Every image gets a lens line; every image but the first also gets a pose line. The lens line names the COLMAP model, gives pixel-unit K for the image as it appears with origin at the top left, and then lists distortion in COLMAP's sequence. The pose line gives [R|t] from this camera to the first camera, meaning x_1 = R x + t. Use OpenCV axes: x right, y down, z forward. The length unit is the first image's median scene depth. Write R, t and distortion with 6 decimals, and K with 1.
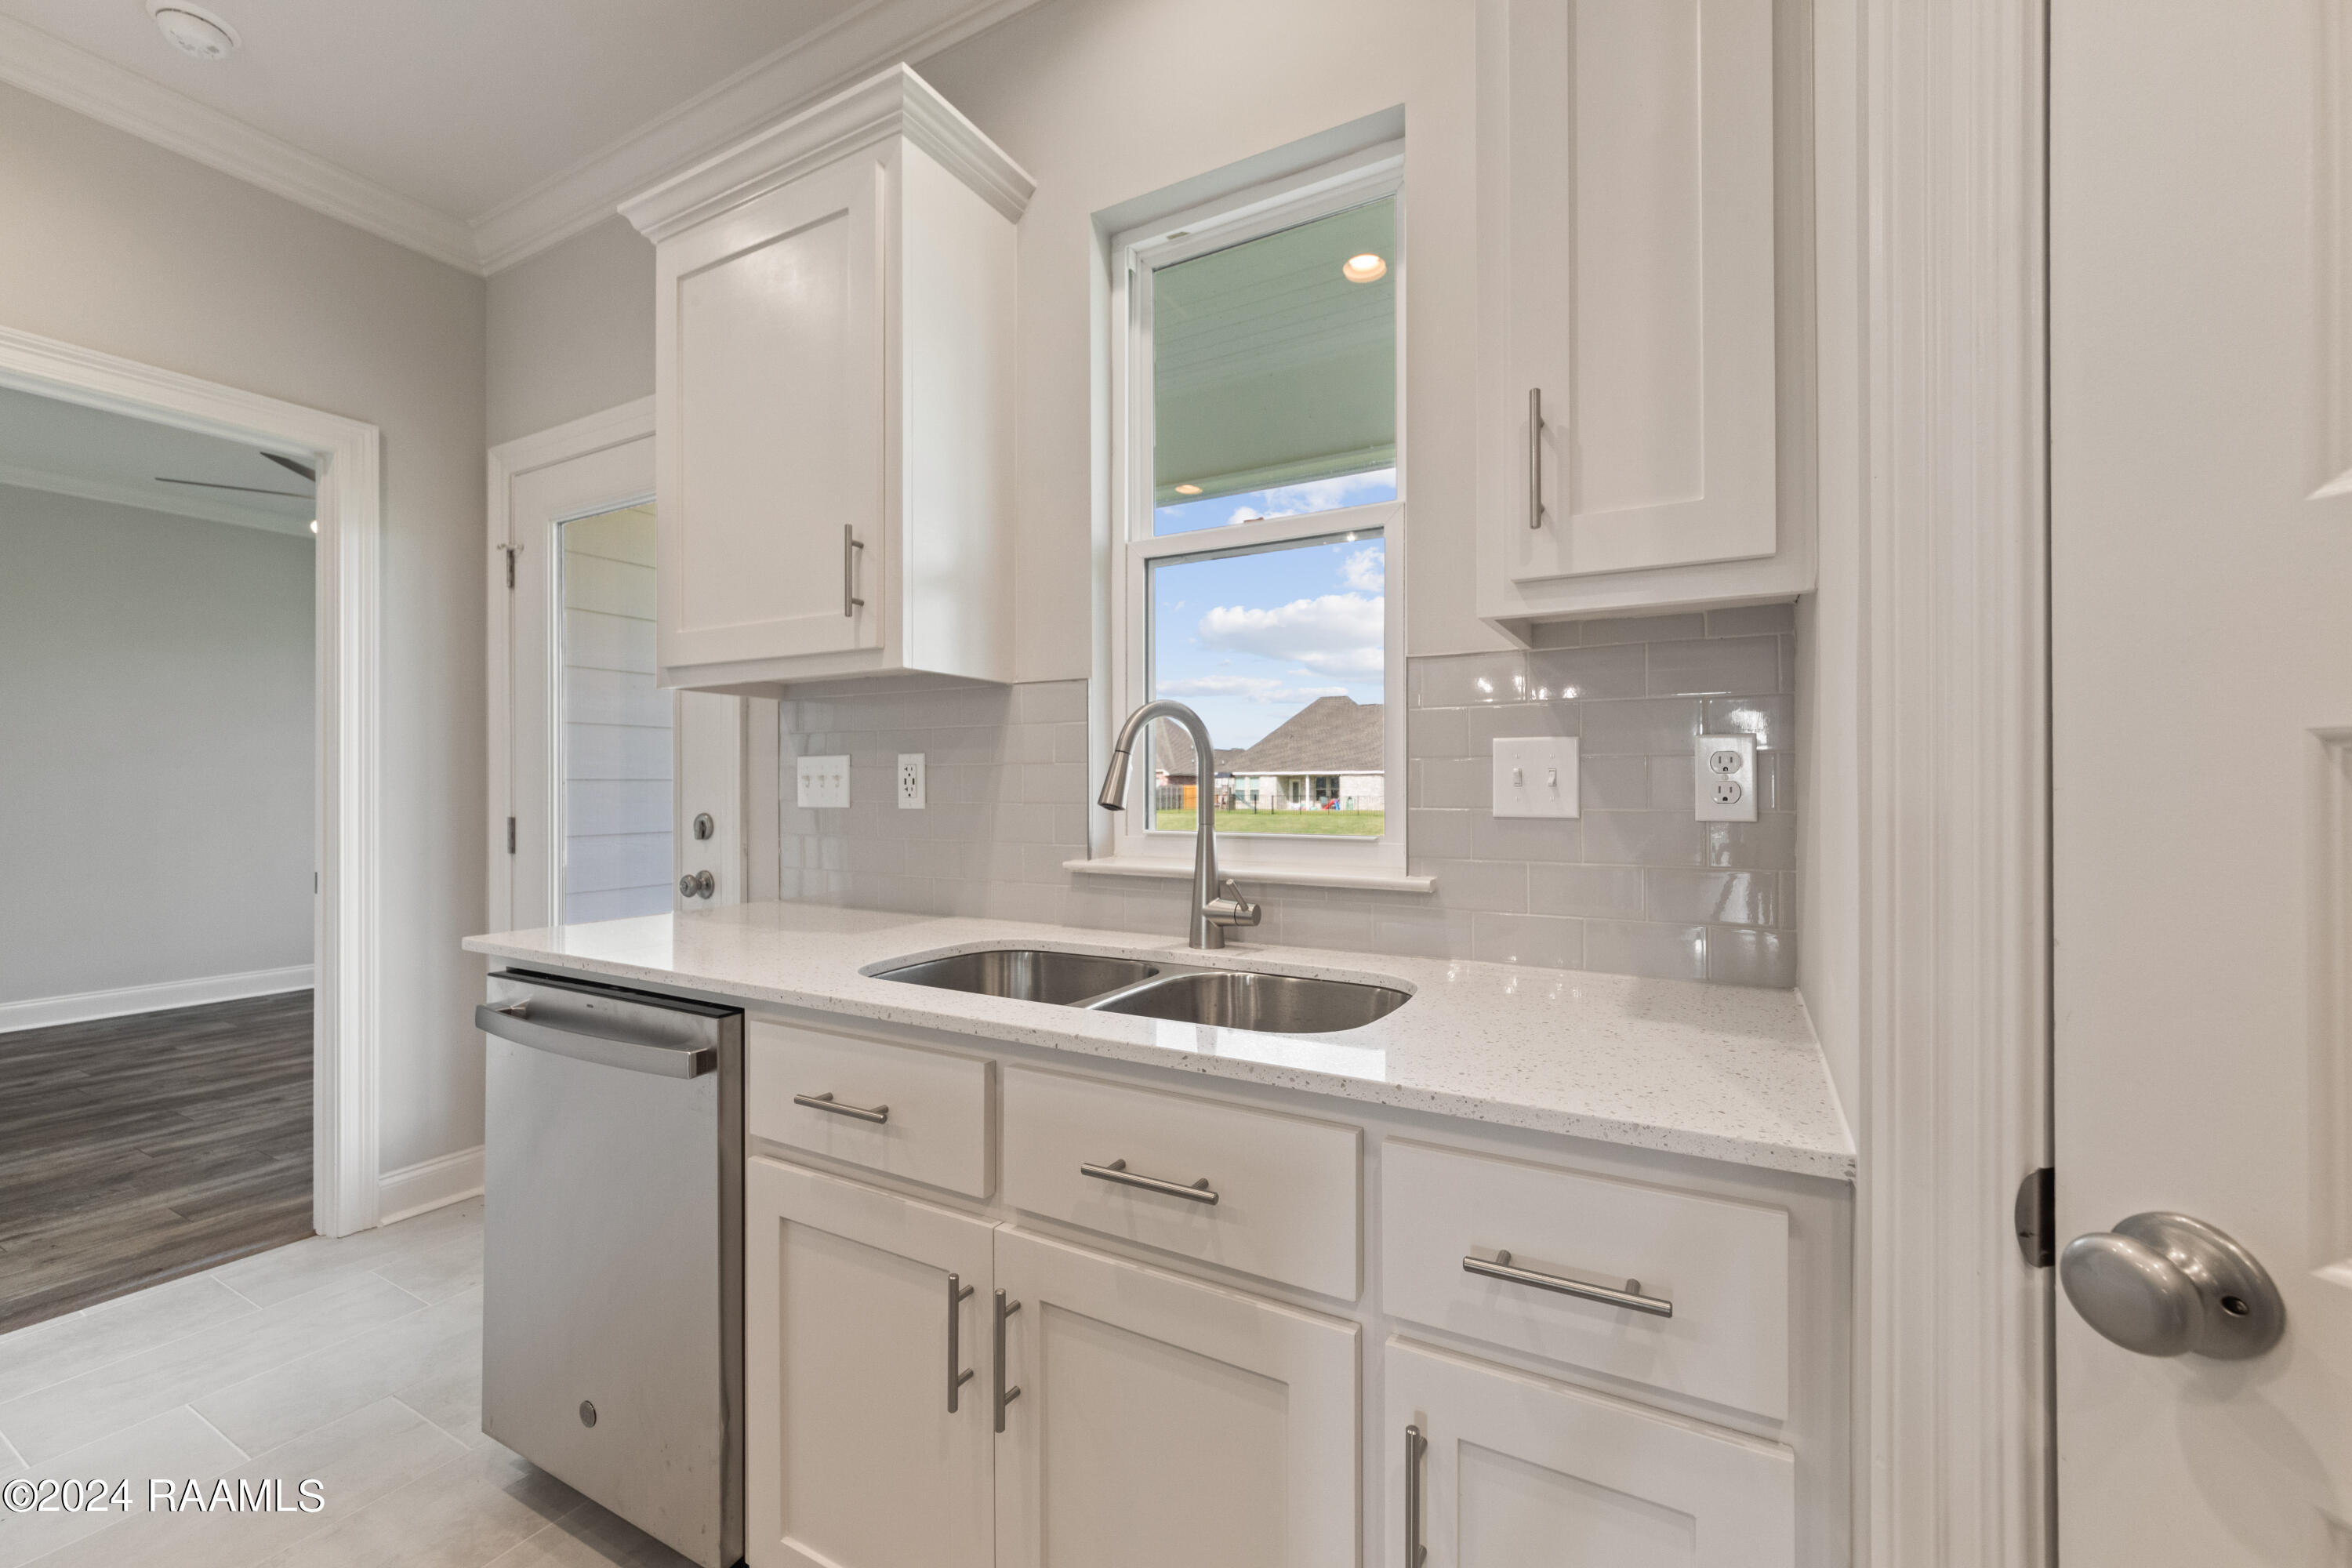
lens RADIAL K [[974.3, 0, 1165.6], [0, 974.3, 786.8], [0, 0, 1]] dist [-0.001138, -0.000060]
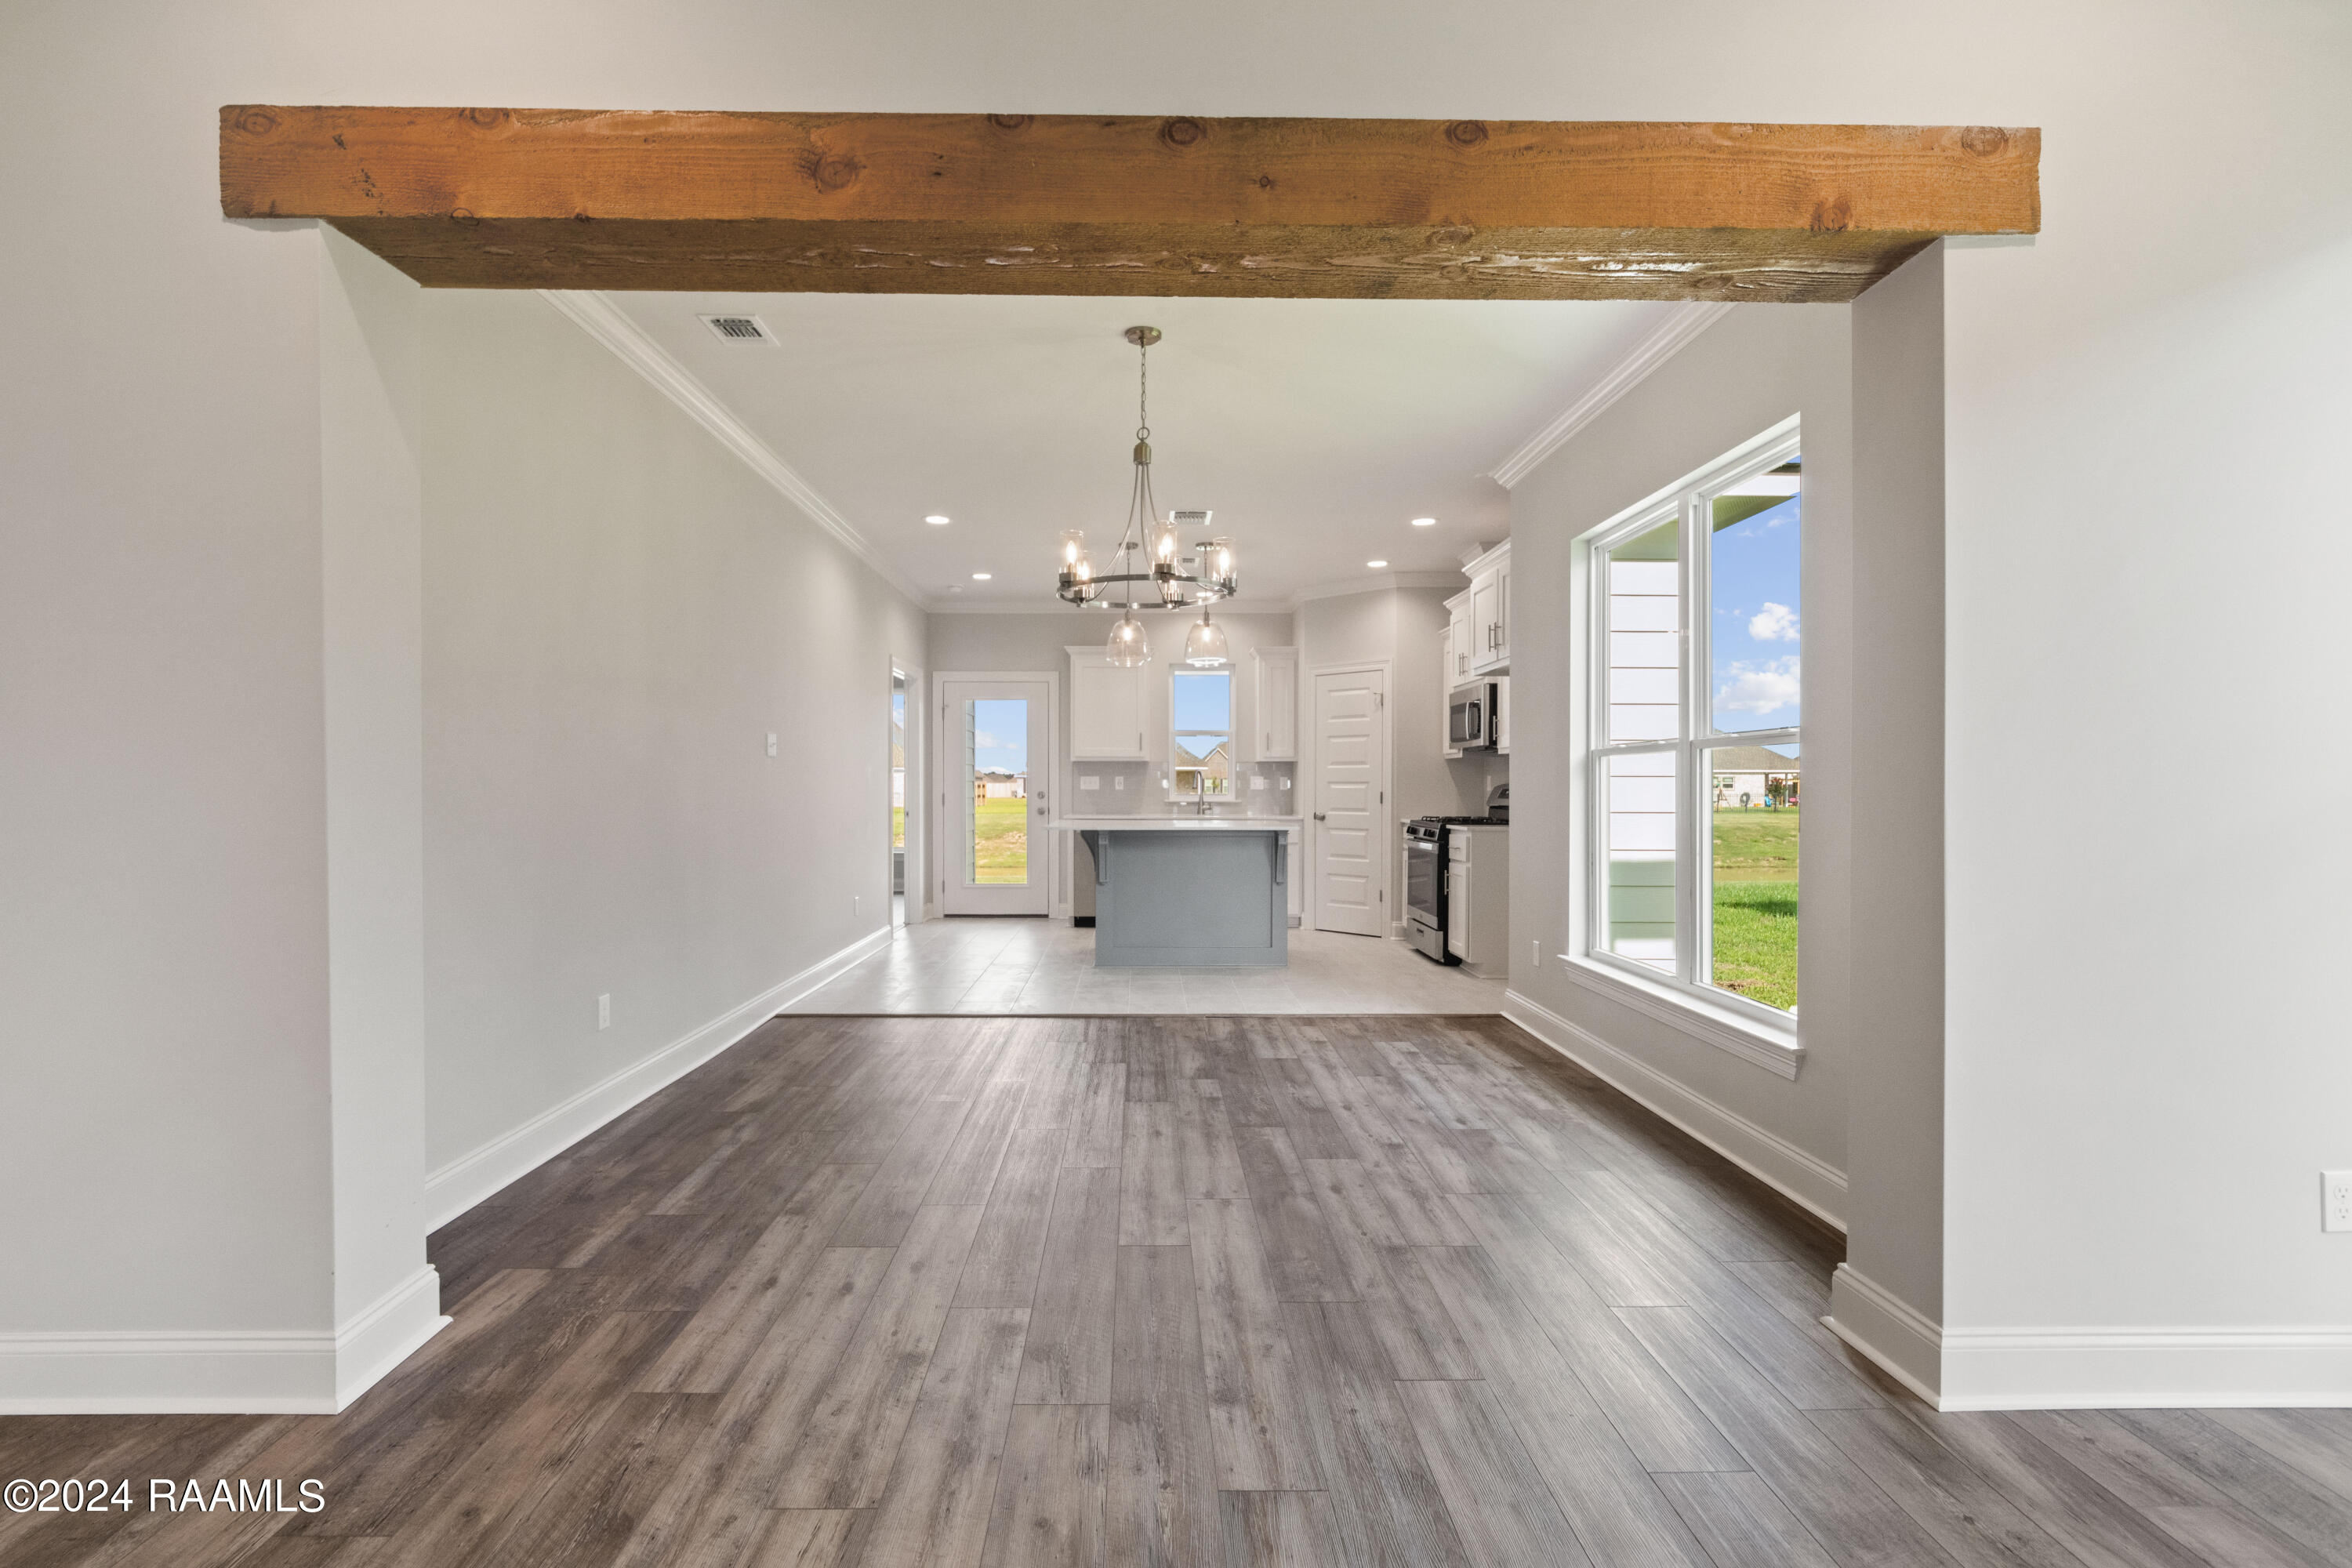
lens RADIAL K [[1091.1, 0, 1176.0], [0, 1091.1, 784.0], [0, 0, 1]] dist [-0.001741, -0.000168]
pose [[0.854773, 0.003122, 0.518992, -3.544642], [-0.004232, 0.999991, 0.000955, -0.010722], [-0.518984, -0.003013, 0.854779, -4.507496]]
